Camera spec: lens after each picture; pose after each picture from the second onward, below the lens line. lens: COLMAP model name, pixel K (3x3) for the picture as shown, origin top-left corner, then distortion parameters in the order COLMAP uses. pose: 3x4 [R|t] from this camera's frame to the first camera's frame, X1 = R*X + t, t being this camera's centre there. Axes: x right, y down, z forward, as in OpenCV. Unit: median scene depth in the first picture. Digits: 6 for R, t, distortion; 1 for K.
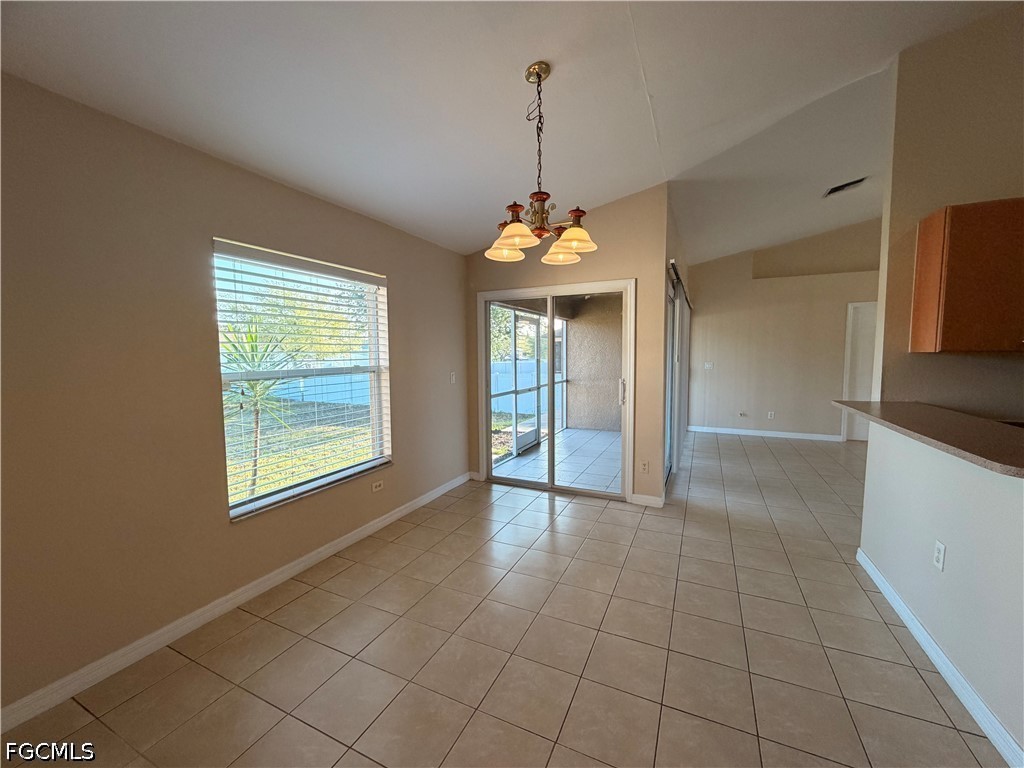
lens RADIAL K [[409.3, 0, 510.7], [0, 409.3, 383.8], [0, 0, 1]] dist [0.001092, -0.000107]
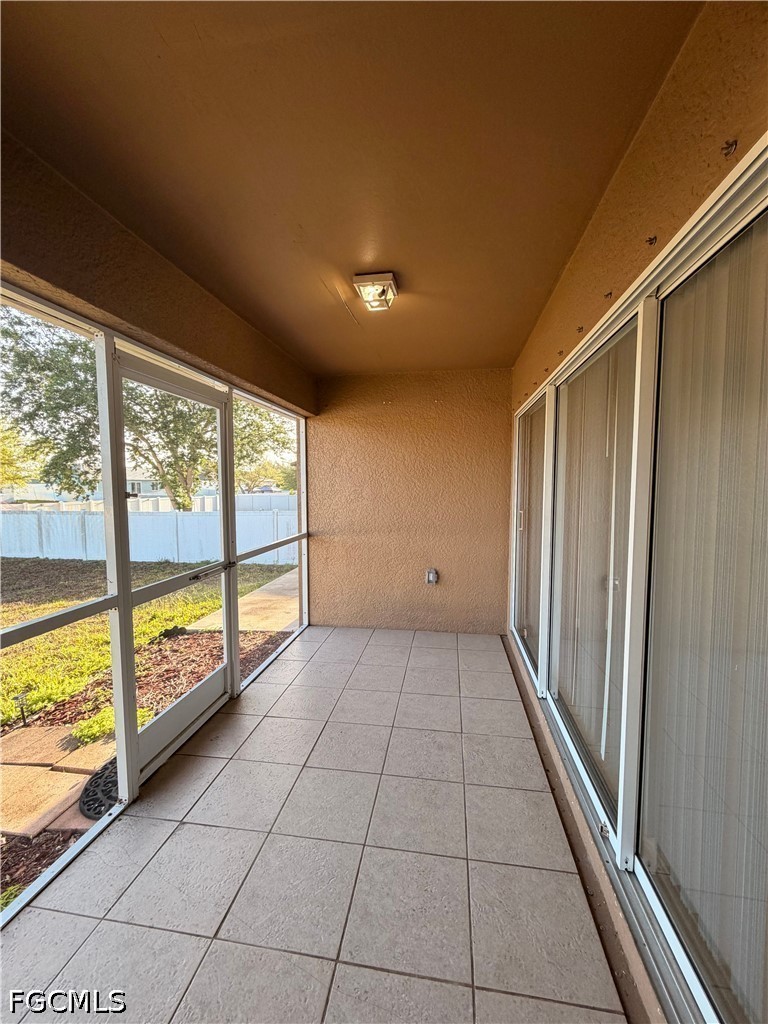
lens RADIAL K [[409.3, 0, 388.1], [0, 409.3, 511.4], [0, 0, 1]] dist [0.001092, -0.000107]
pose [[0.959449, -0.009503, 0.281722, 0.089293], [0.012661, 0.999876, -0.009392, -0.031249], [-0.281598, 0.012578, 0.959450, 0.479590]]
